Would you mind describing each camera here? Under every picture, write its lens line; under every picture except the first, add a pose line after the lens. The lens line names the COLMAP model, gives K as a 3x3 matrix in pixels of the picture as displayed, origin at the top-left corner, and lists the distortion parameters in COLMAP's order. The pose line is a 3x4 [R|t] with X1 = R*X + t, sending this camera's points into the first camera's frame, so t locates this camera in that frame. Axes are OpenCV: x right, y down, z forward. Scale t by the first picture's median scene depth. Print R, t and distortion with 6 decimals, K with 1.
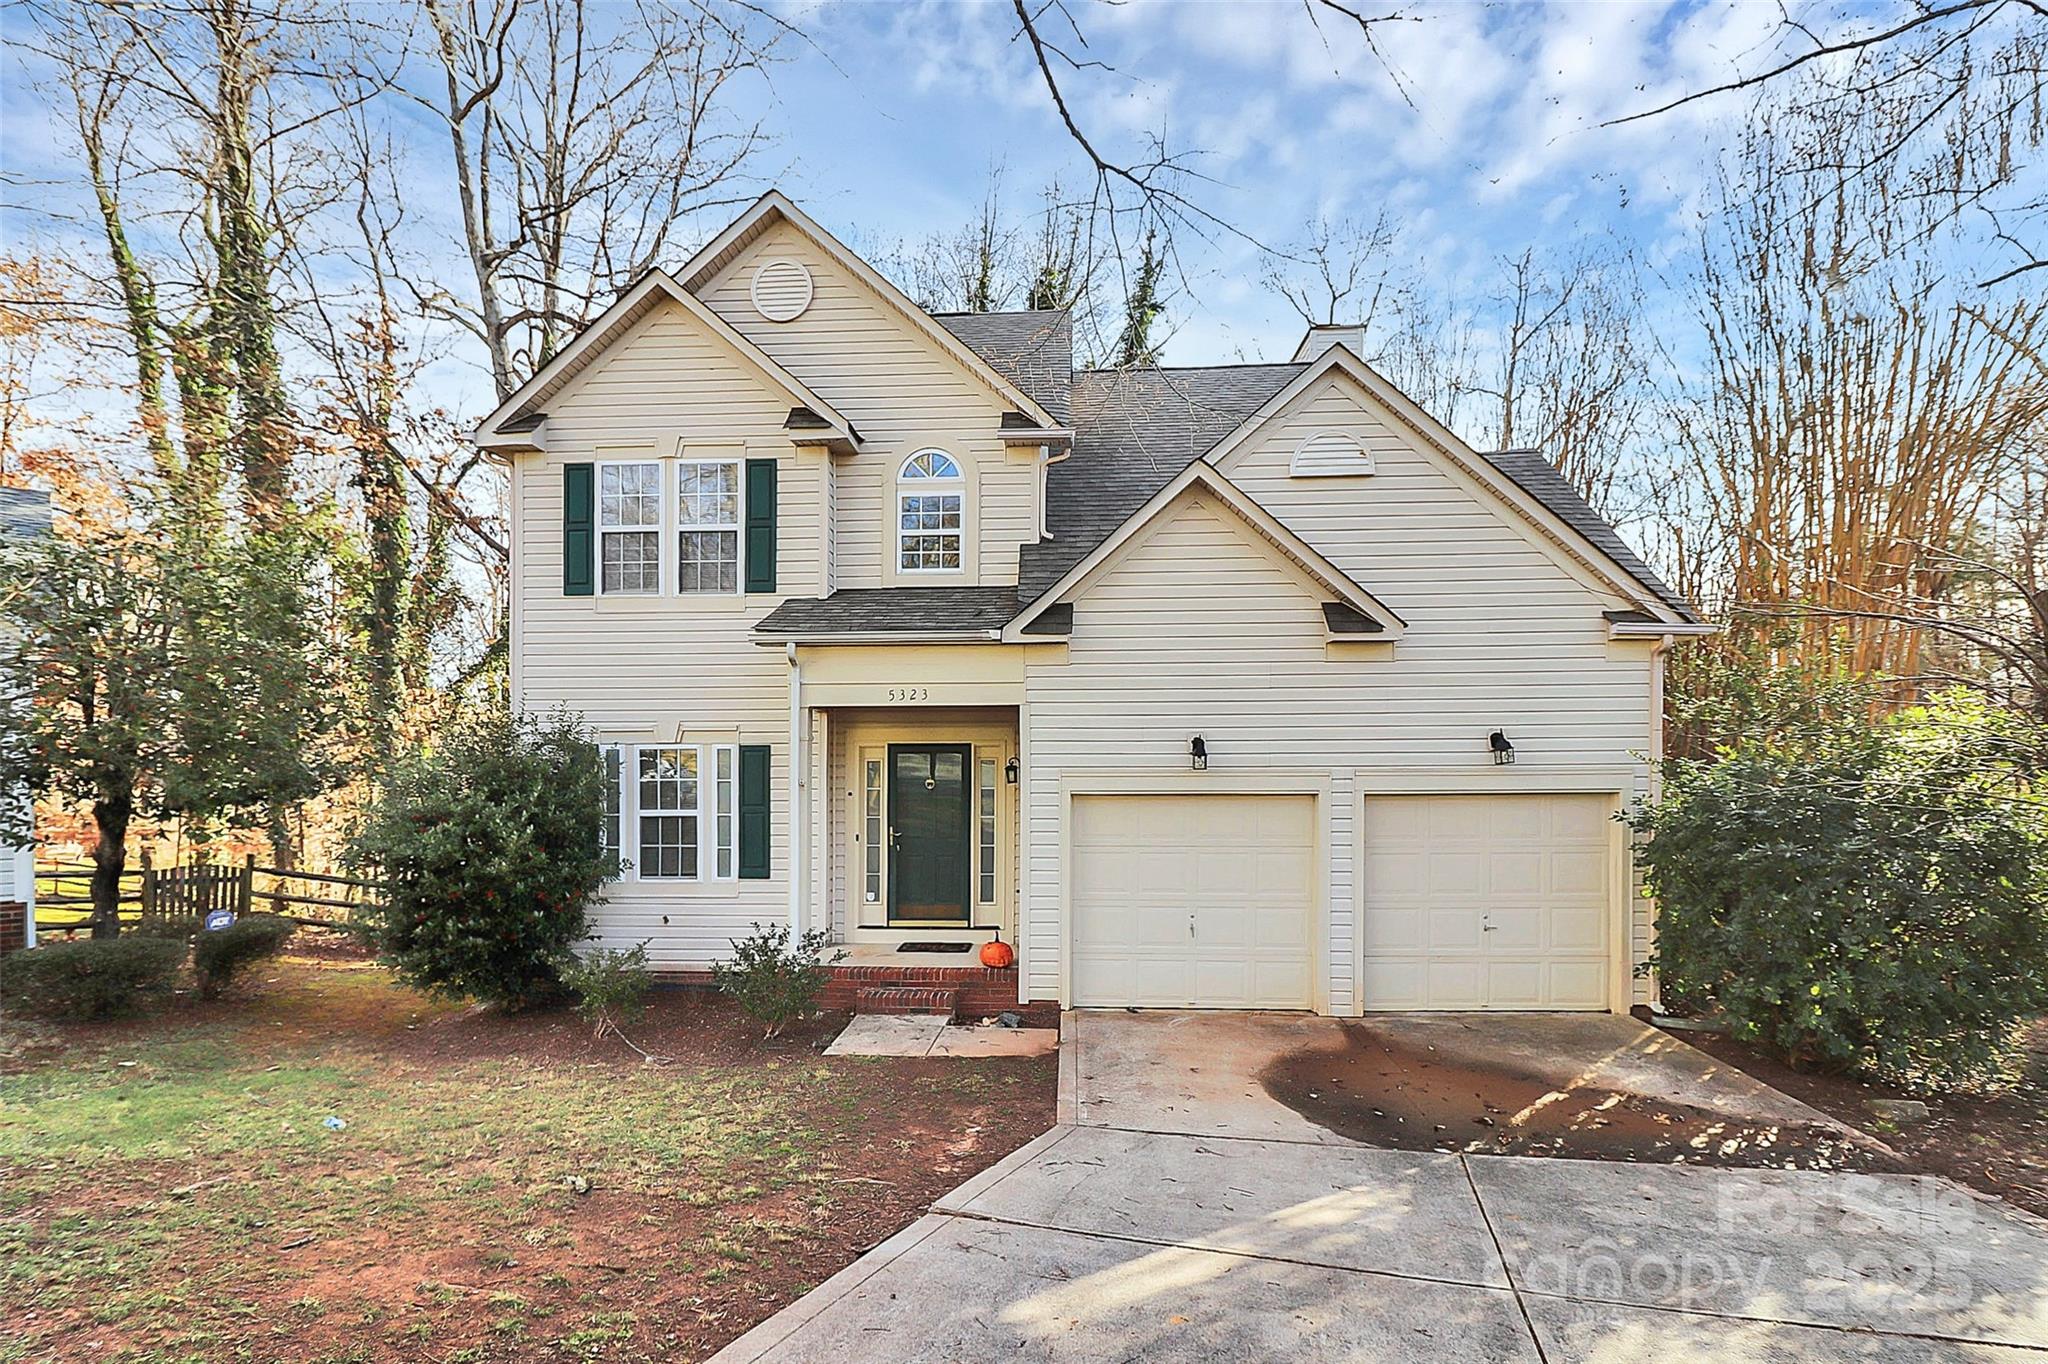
lens RADIAL K [[969.4, 0, 1023.2], [0, 969.4, 675.3], [0, 0, 1]] dist [-0.012443, -0.000933]
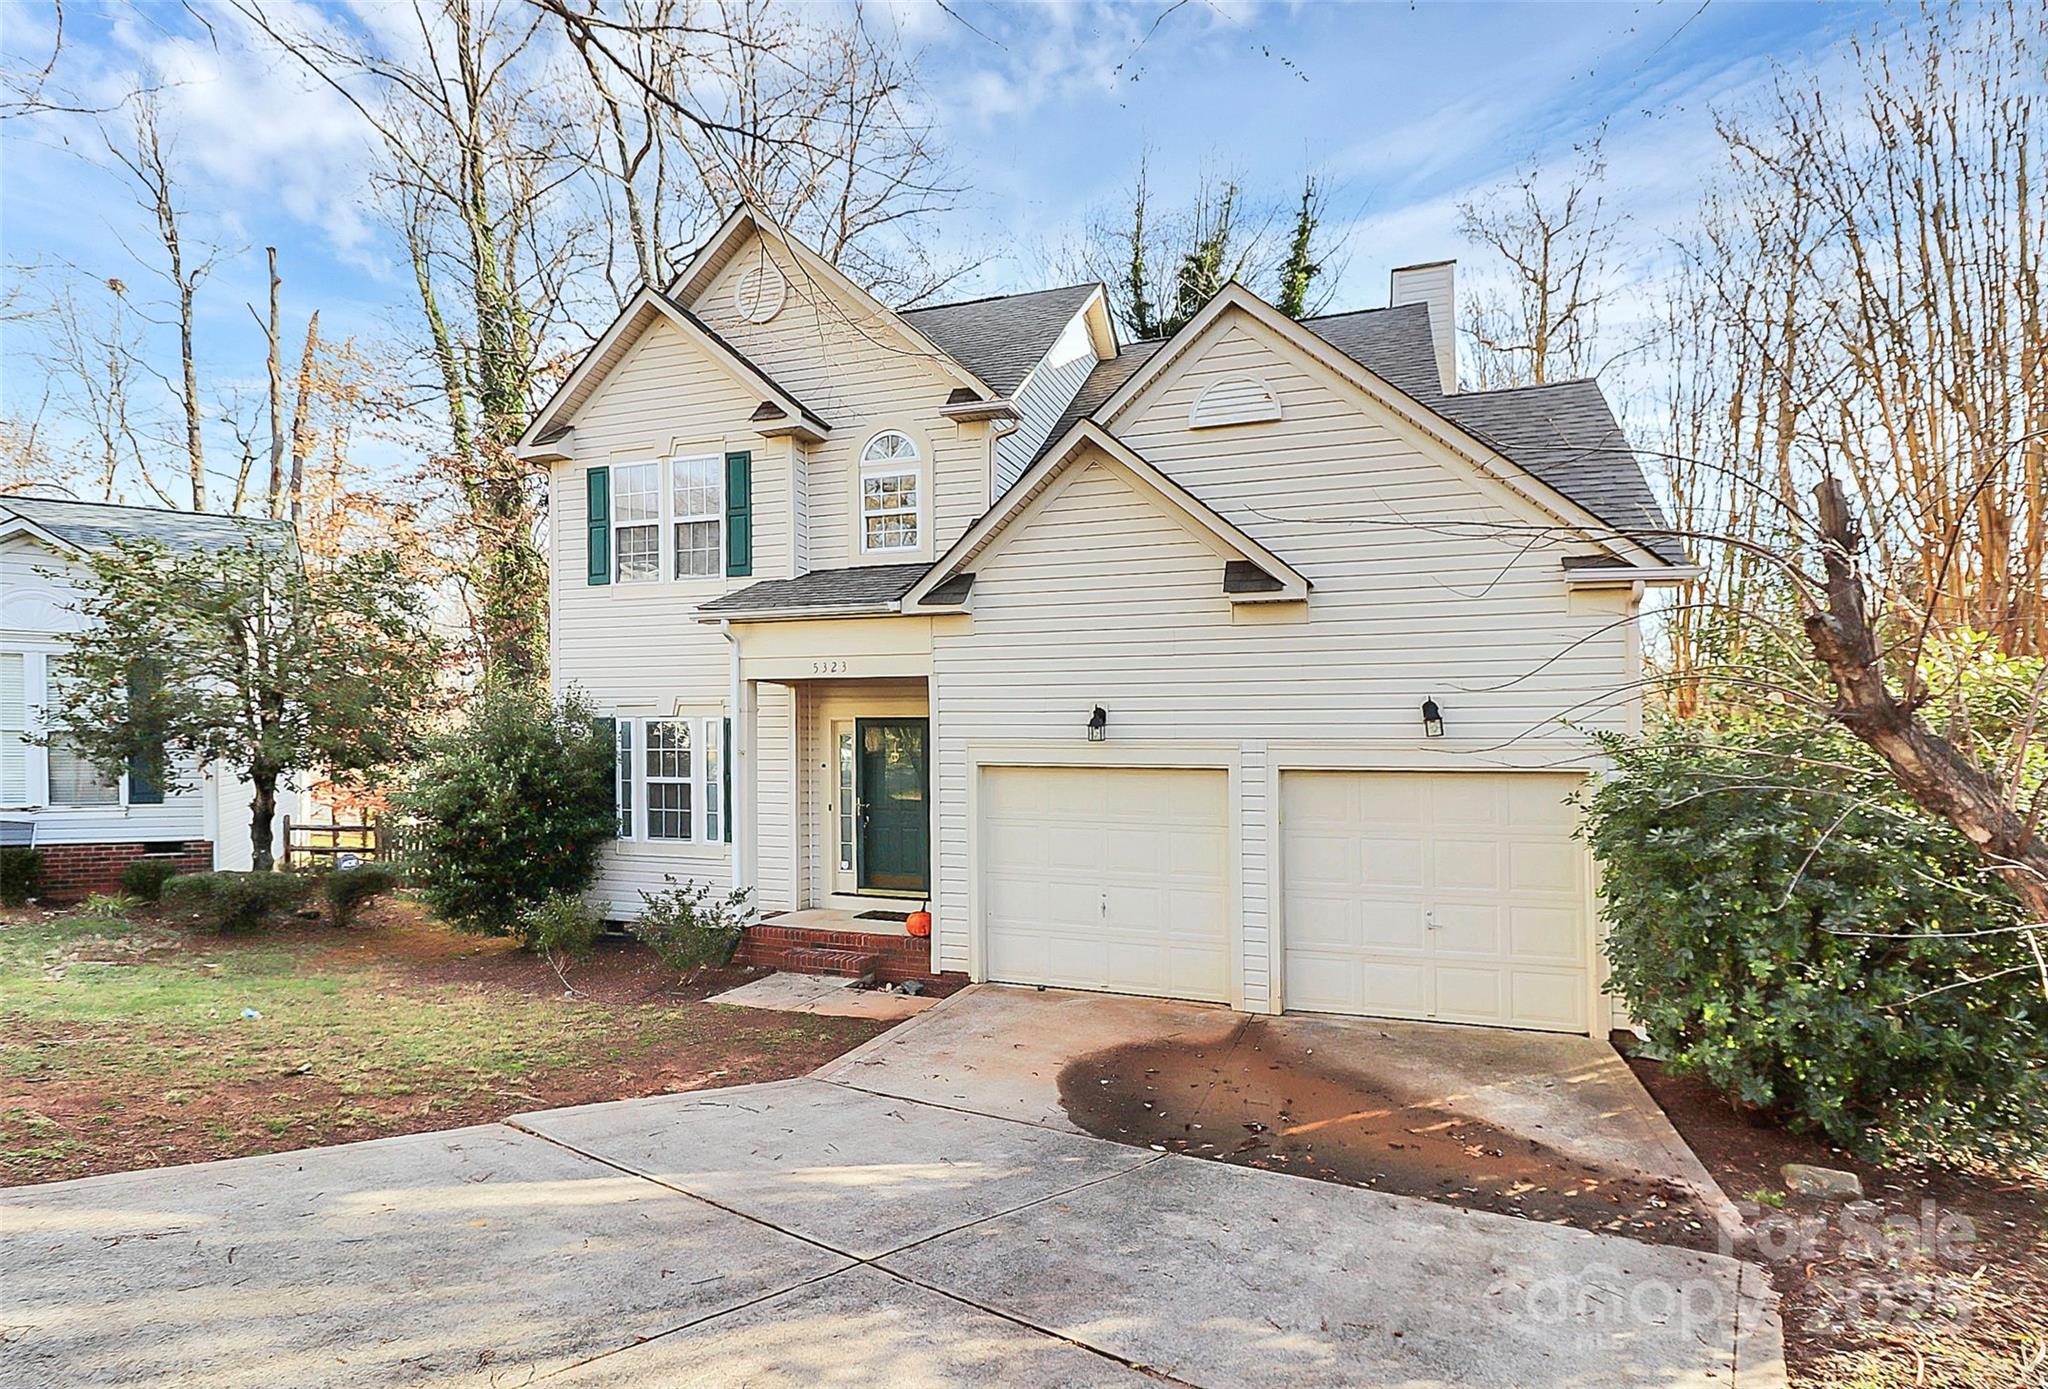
lens RADIAL K [[972.7, 0, 1018.8], [0, 972.7, 660.9], [0, 0, 1]] dist [-0.004835, -0.000662]
pose [[0.962094, -0.014302, -0.272342, 0.356313], [0.011596, 0.999866, -0.011543, 0.027577], [0.272470, 0.007948, 0.962131, 0.051132]]
